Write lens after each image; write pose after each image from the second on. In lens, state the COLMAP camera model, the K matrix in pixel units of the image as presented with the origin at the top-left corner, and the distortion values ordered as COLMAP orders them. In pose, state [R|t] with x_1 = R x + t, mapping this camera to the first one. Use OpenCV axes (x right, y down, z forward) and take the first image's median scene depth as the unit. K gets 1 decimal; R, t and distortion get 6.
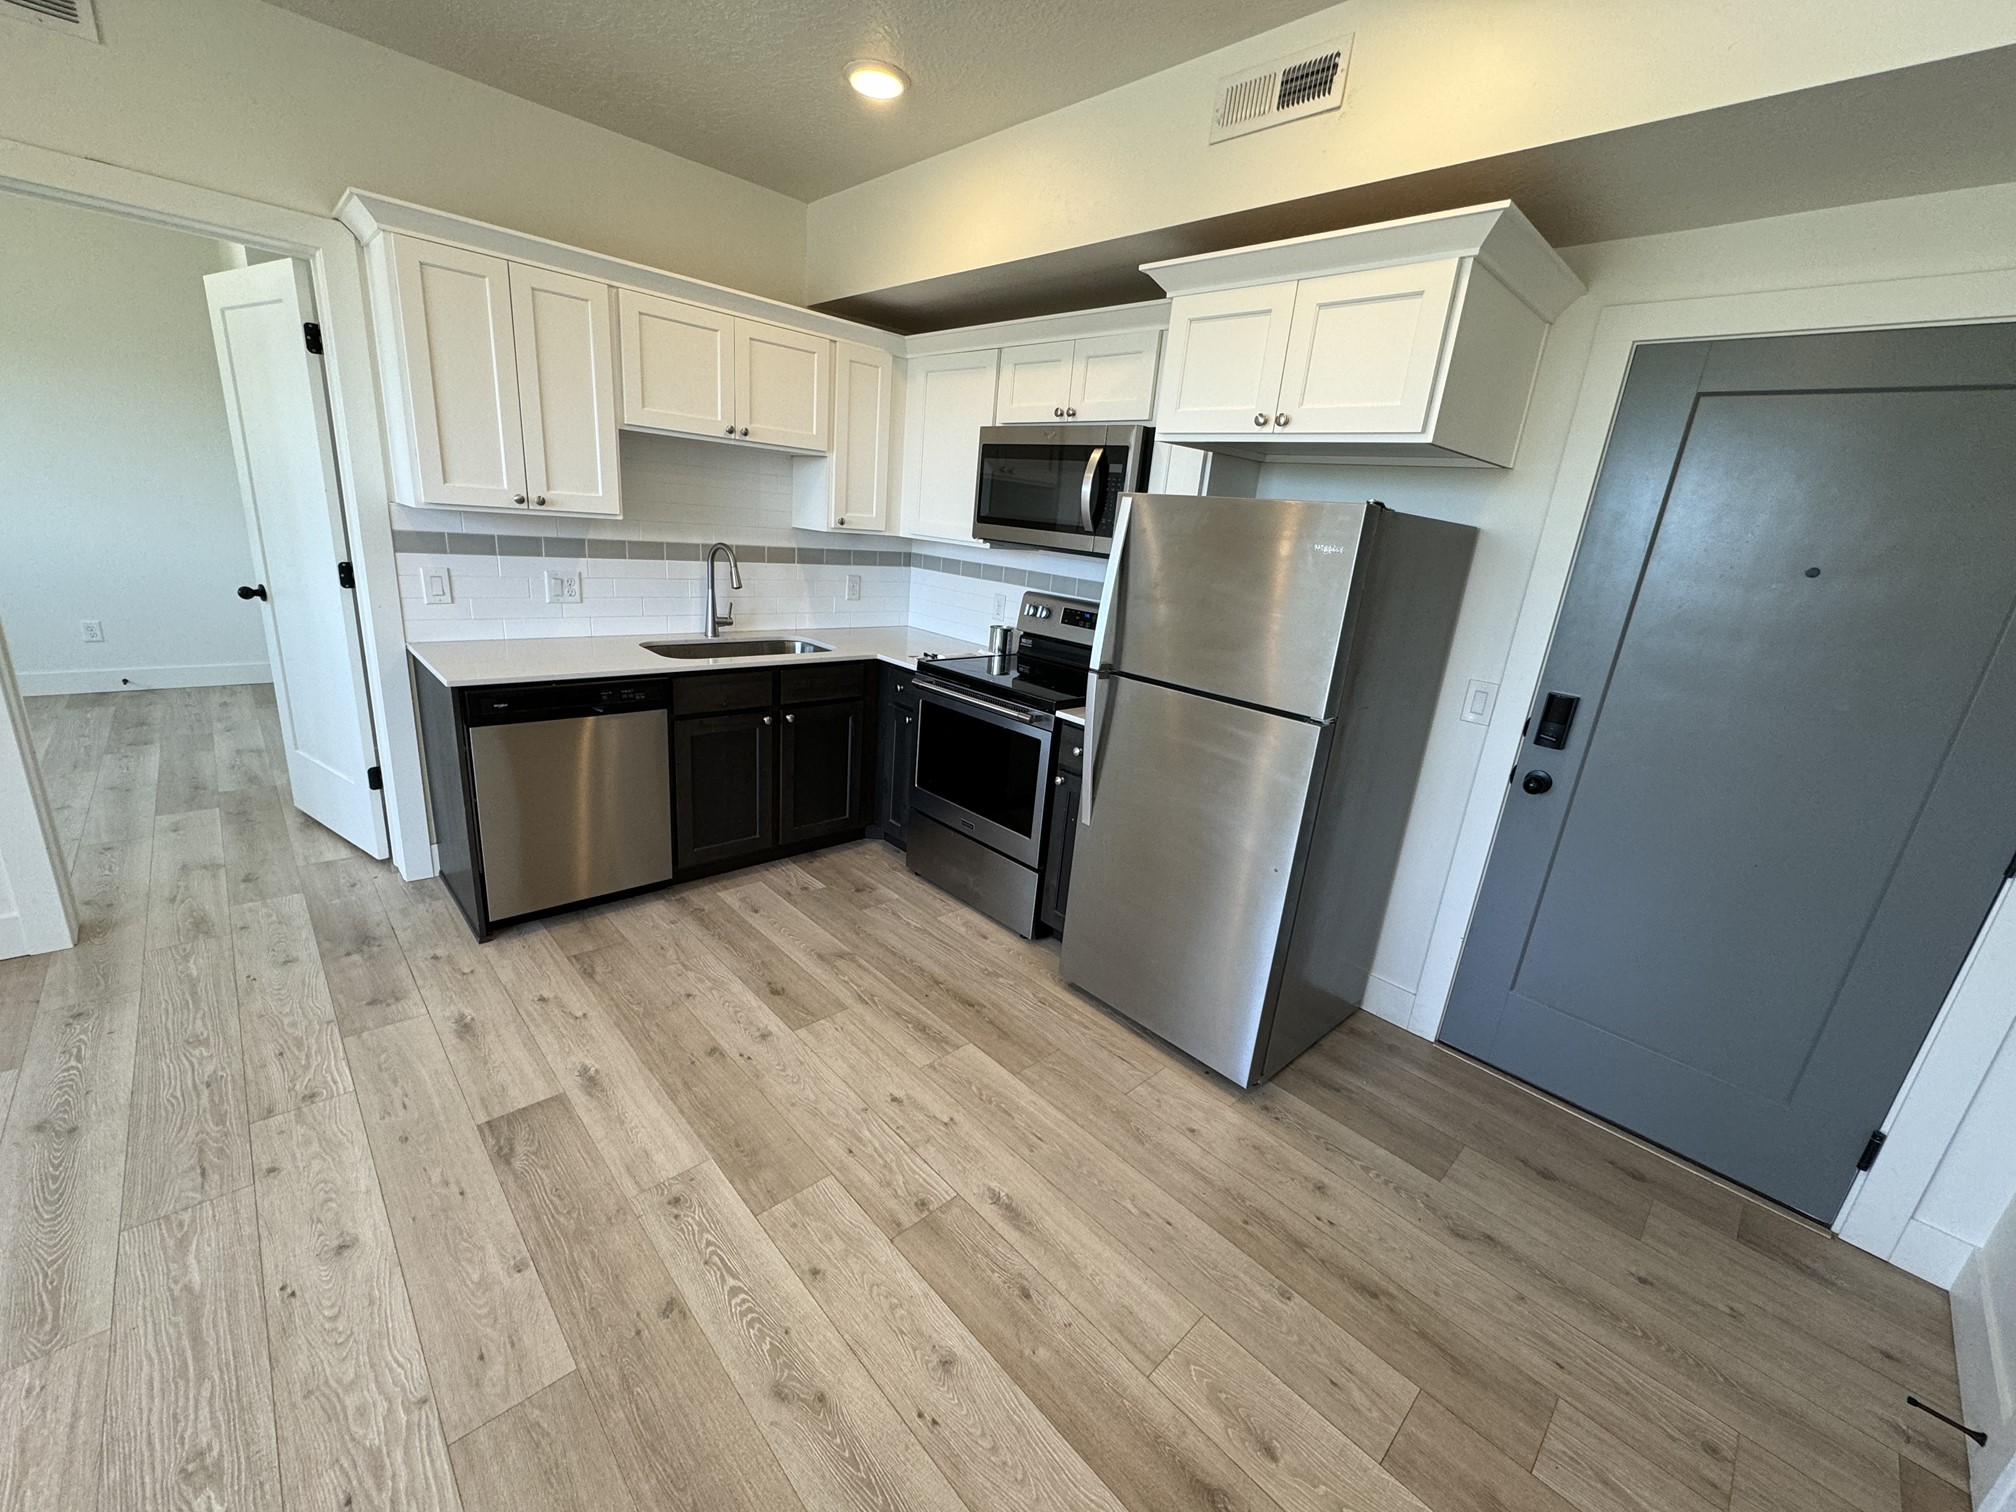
lens RADIAL K [[799.1, 0, 1005.3], [0, 799.1, 760.4], [0, 0, 1]] dist [-0.004479, 0.000251]
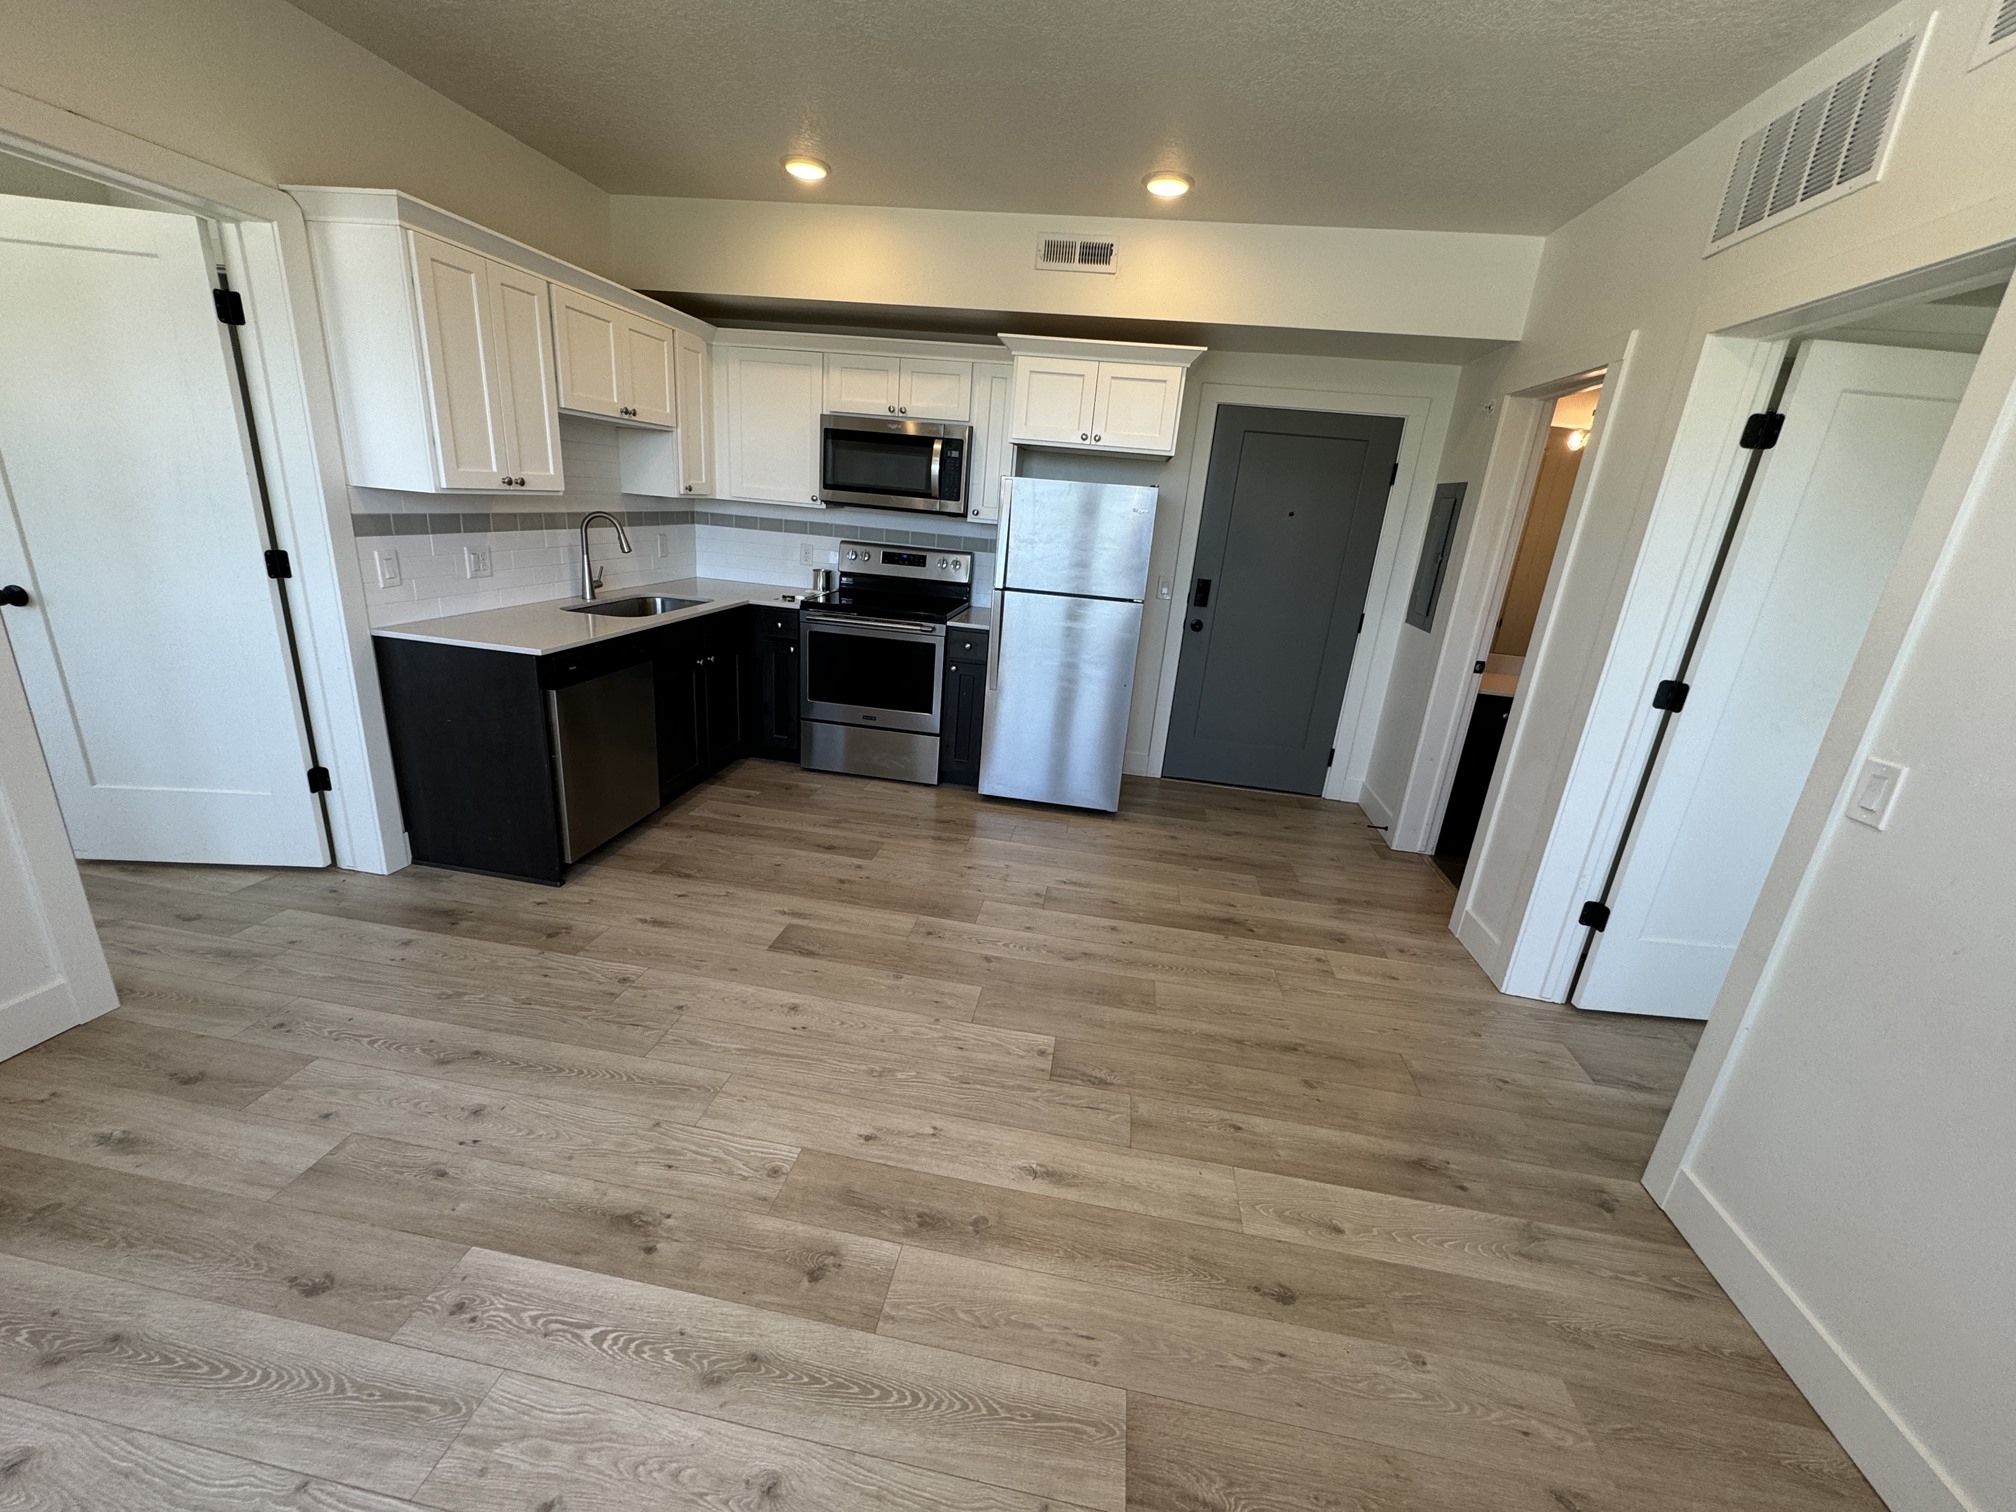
lens RADIAL K [[799.1, 0, 1005.3], [0, 799.1, 760.4], [0, 0, 1]] dist [-0.004479, 0.000251]
pose [[0.793494, -0.212285, 0.570353, -0.758527], [0.166546, 0.977159, 0.131994, 0.012348], [-0.585346, -0.009747, 0.810725, -0.270358]]
